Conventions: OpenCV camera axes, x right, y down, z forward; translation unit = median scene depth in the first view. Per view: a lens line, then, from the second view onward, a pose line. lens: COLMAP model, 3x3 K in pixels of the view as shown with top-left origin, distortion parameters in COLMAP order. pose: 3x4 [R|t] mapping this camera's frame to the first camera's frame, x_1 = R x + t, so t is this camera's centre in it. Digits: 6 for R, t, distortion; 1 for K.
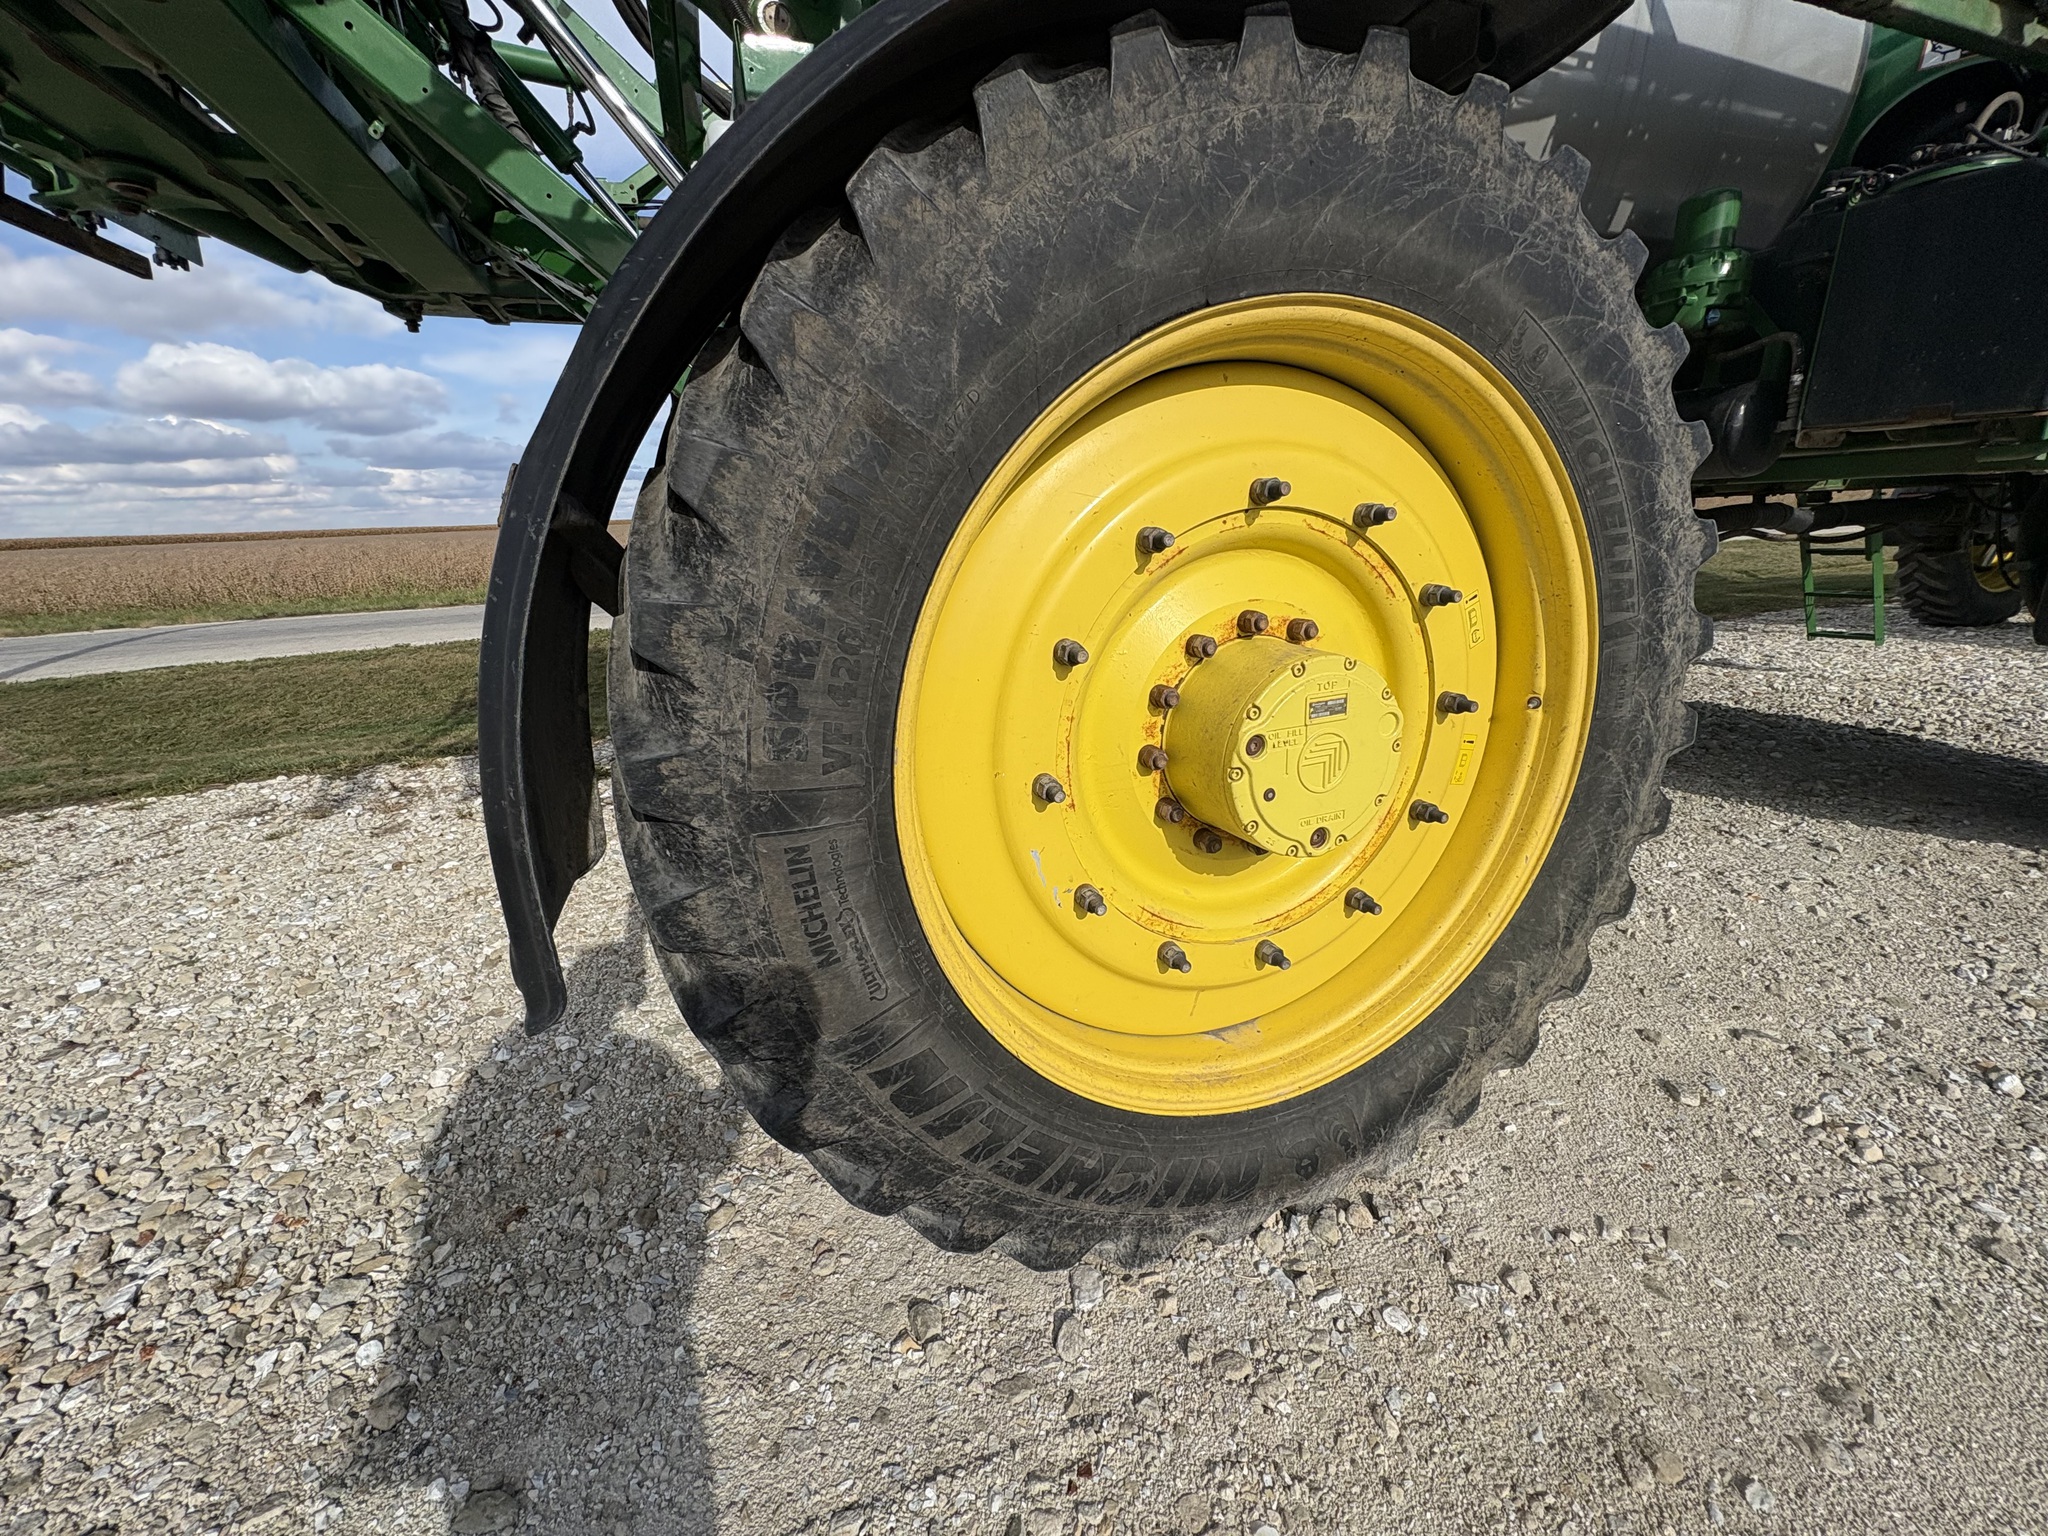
lens RADIAL K [[814.6, 0, 1020.5], [0, 814.6, 766.6], [0, 0, 1]] dist [-0.000099, 0.000034]
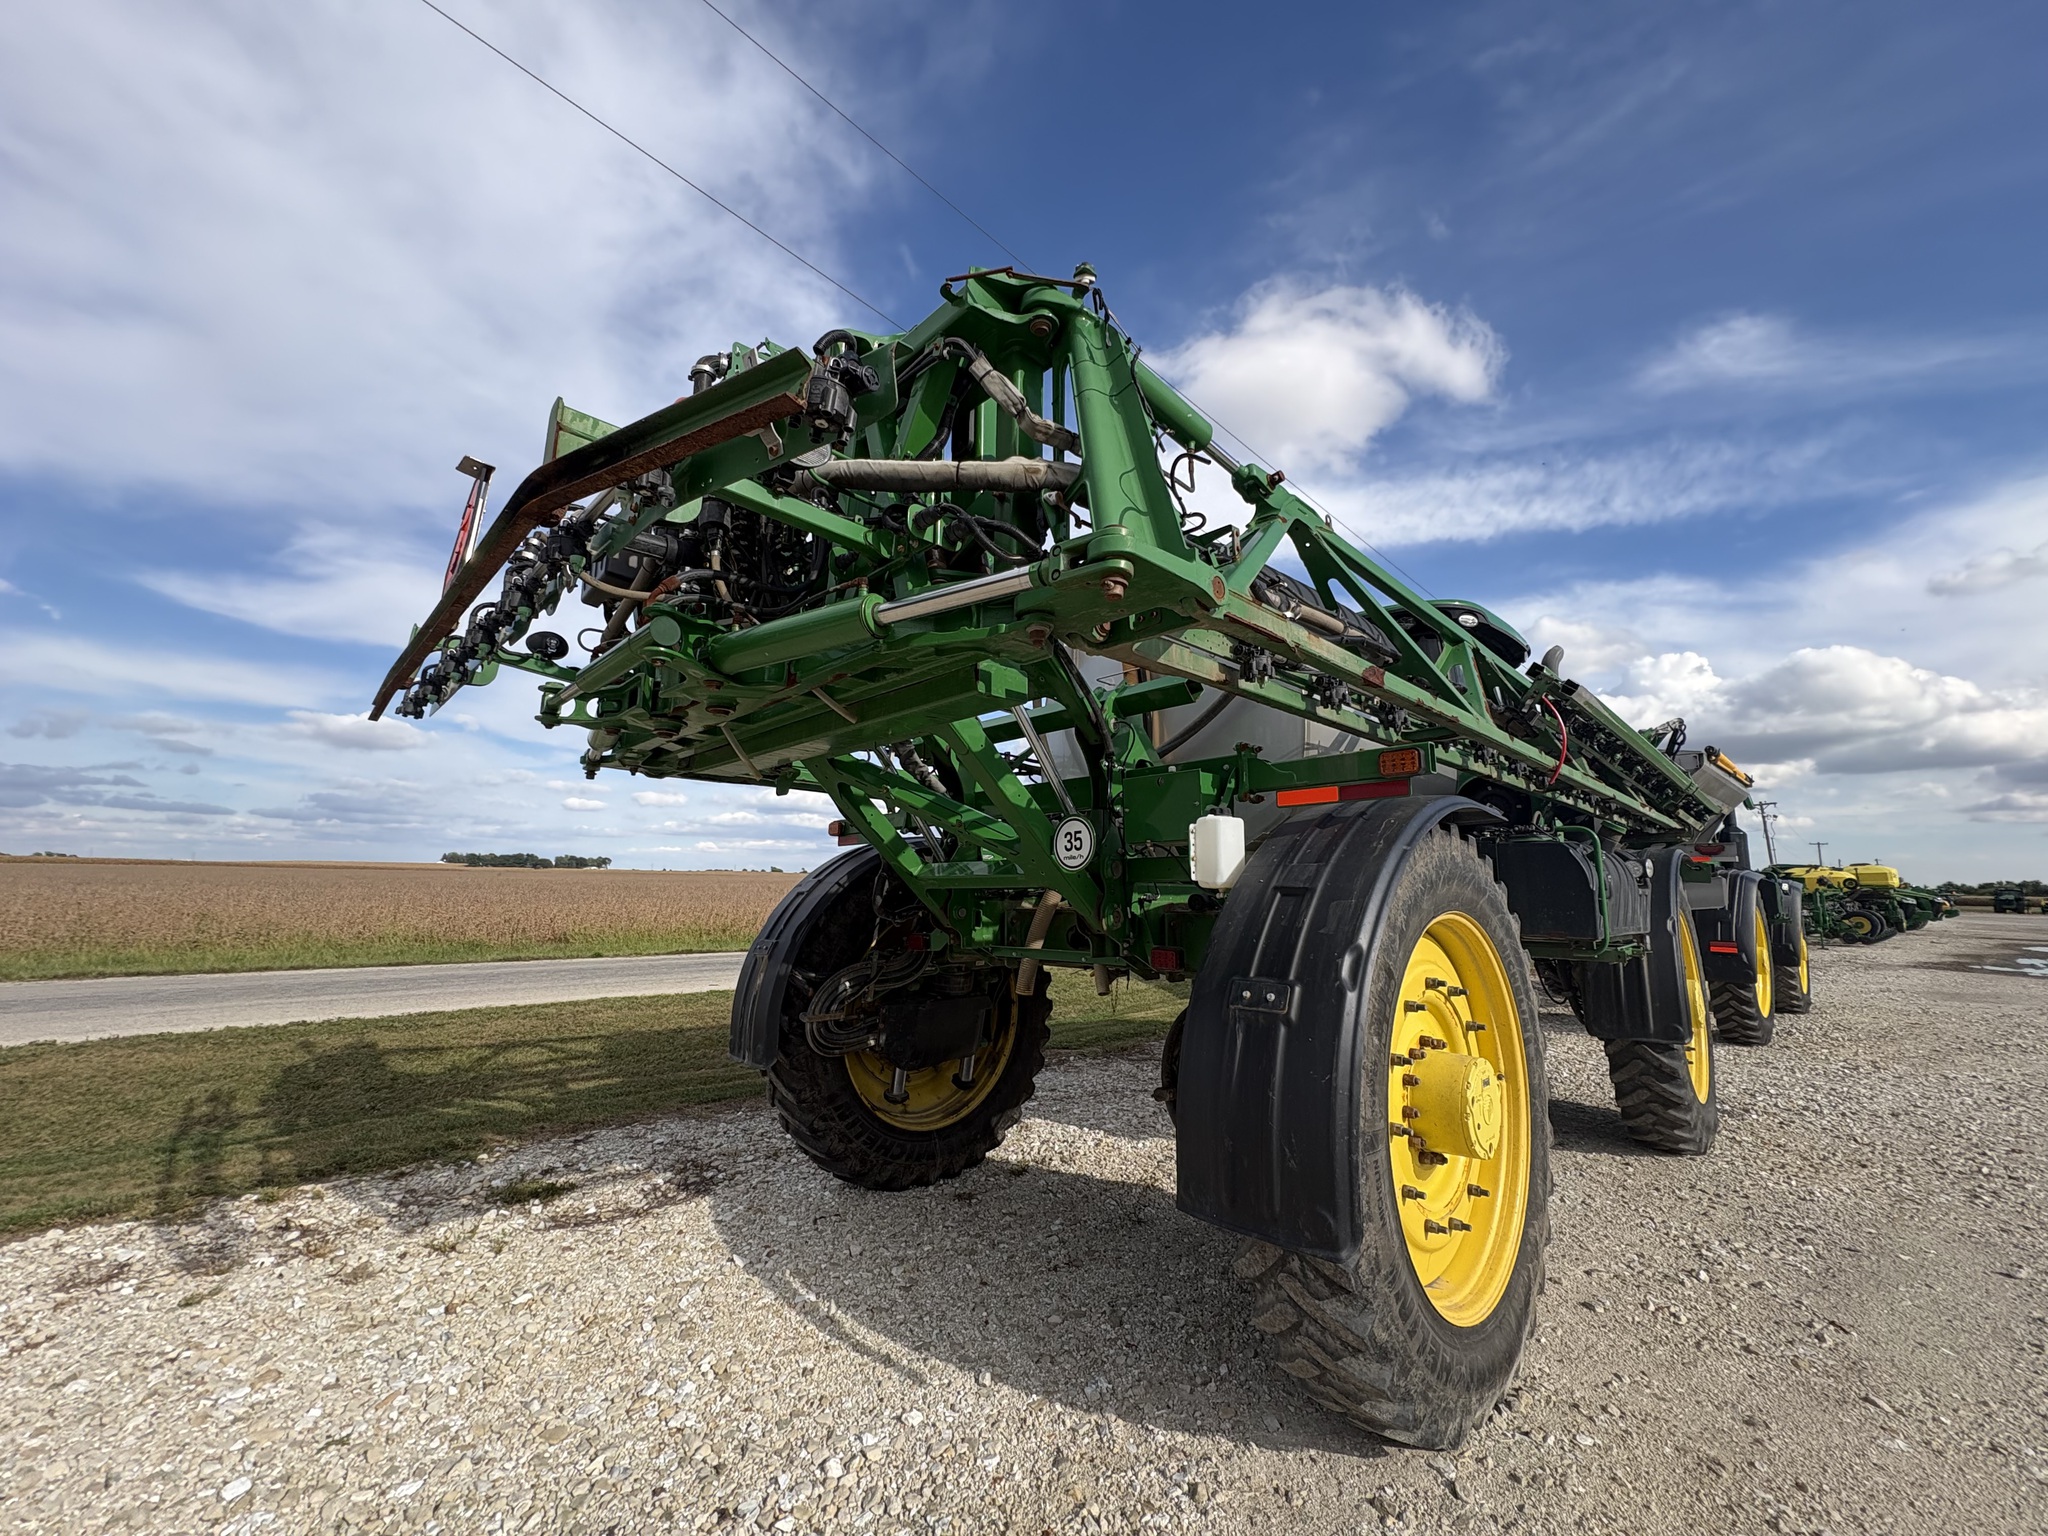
lens RADIAL K [[814.6, 0, 1023.8], [0, 814.6, 764.9], [0, 0, 1]] dist [-0.000099, 0.000034]
pose [[0.915189, 0.111632, 0.387256, -2.191300], [0.069261, 0.903016, -0.423988, -0.003343], [-0.397028, 0.414851, 0.818698, -0.868619]]
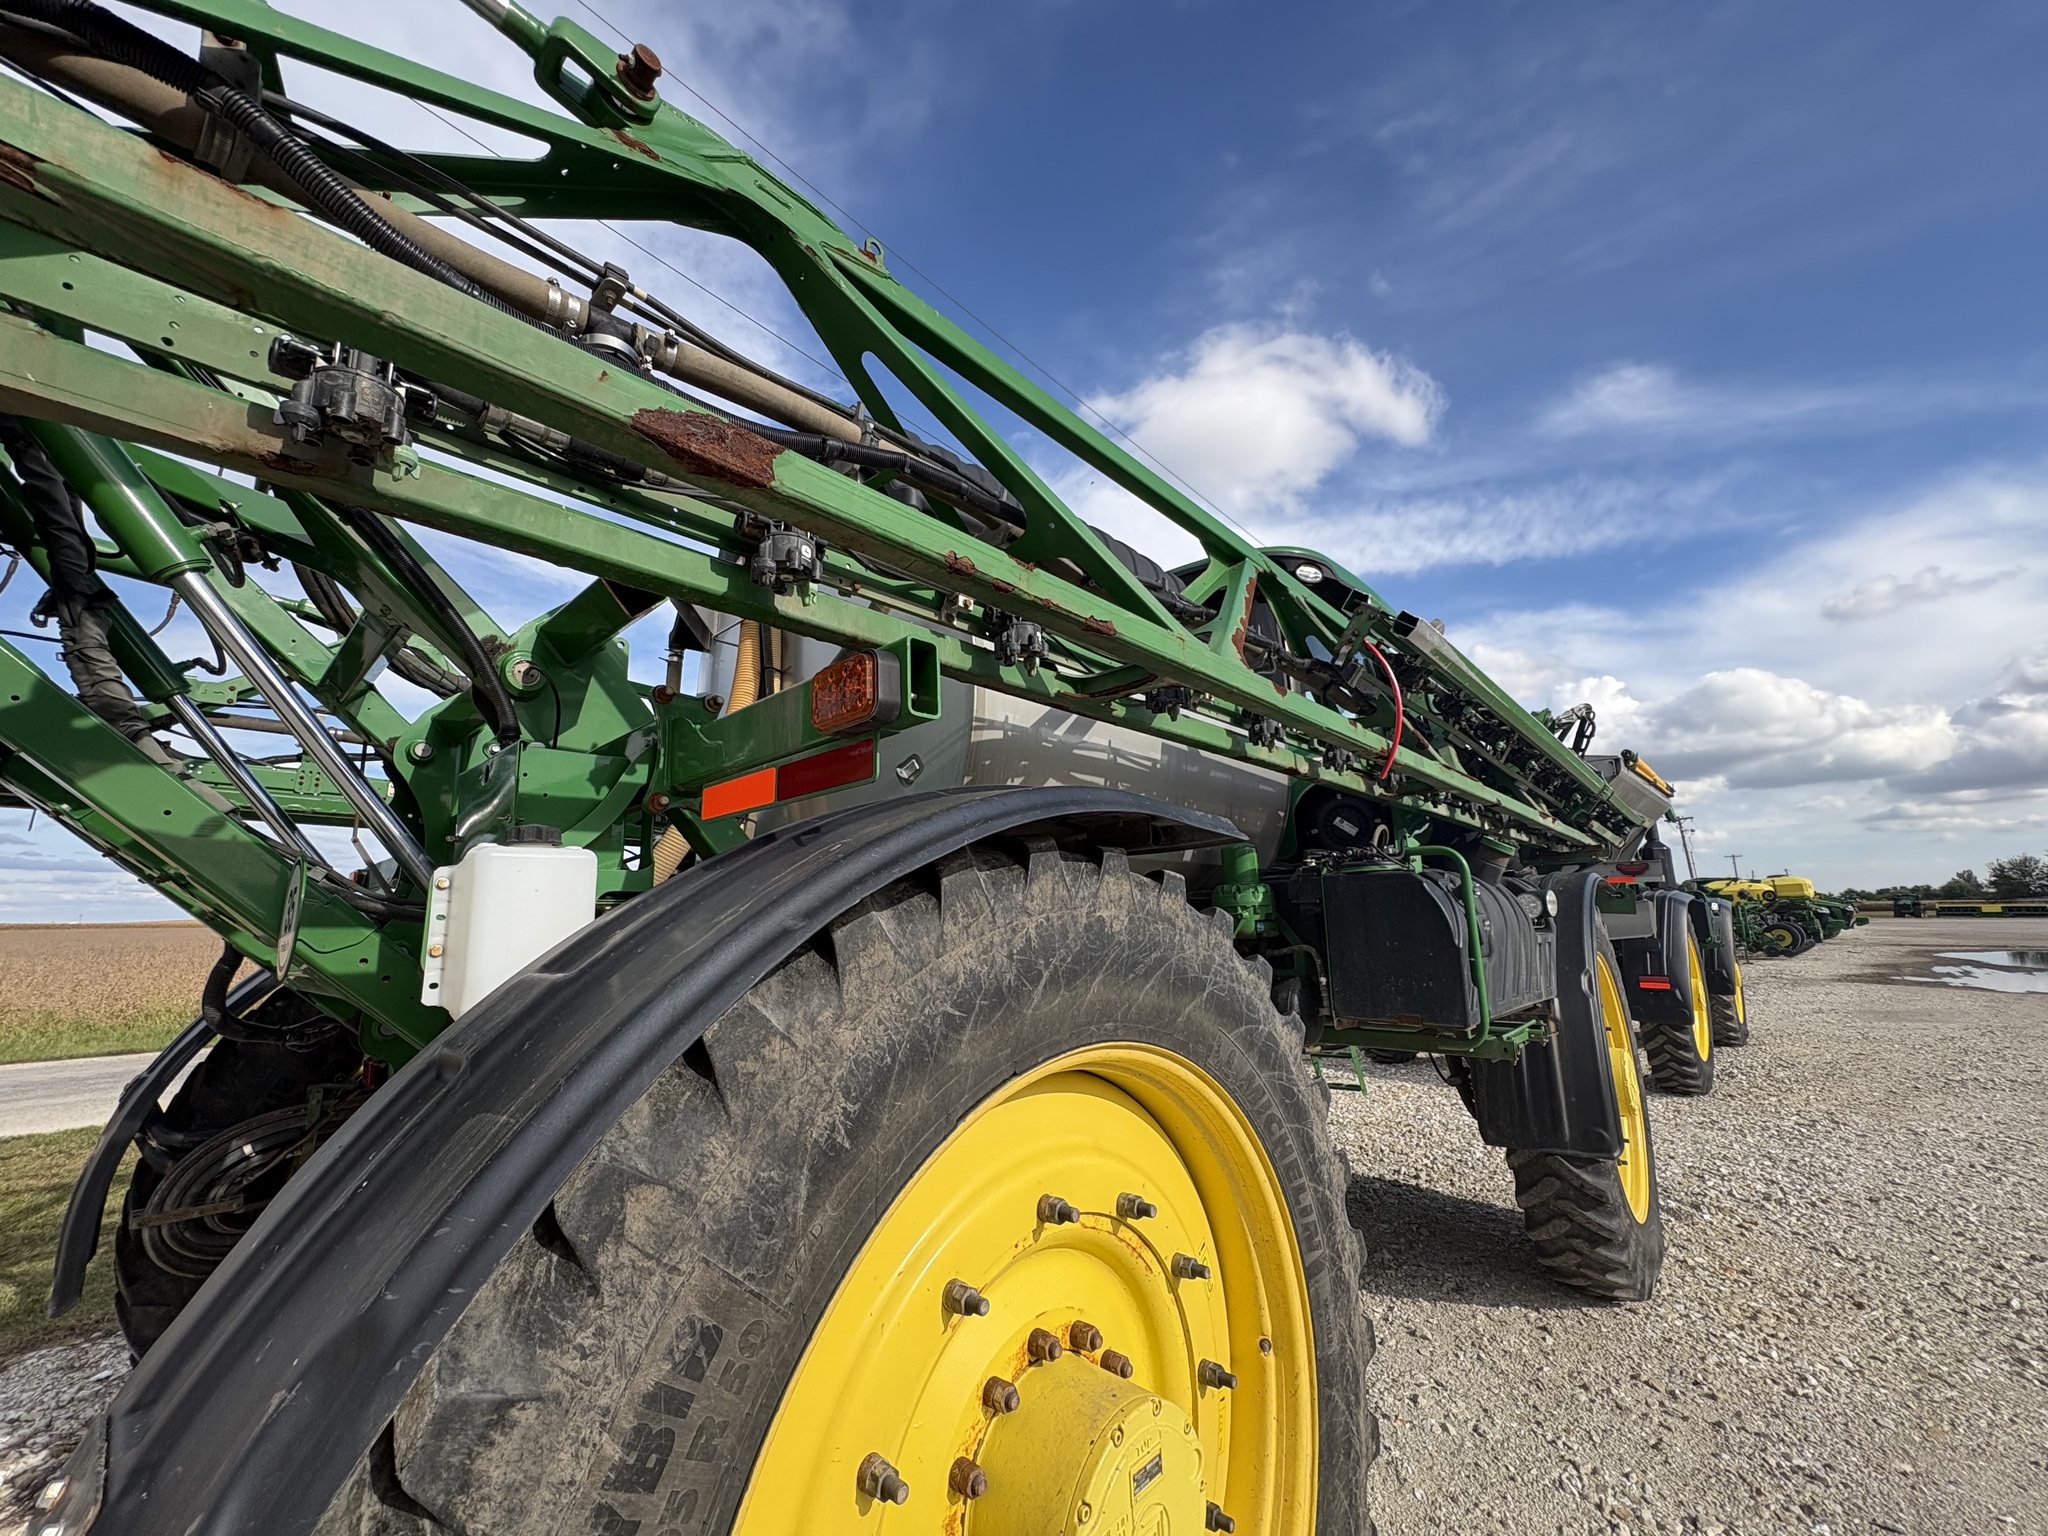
lens RADIAL K [[814.6, 0, 1023.4], [0, 814.6, 765.3], [0, 0, 1]] dist [-0.000099, 0.000034]
pose [[0.892840, 0.108671, 0.437068, -0.306189], [0.115316, 0.882942, -0.455099, -0.475601], [-0.435361, 0.456731, 0.775794, -0.040421]]
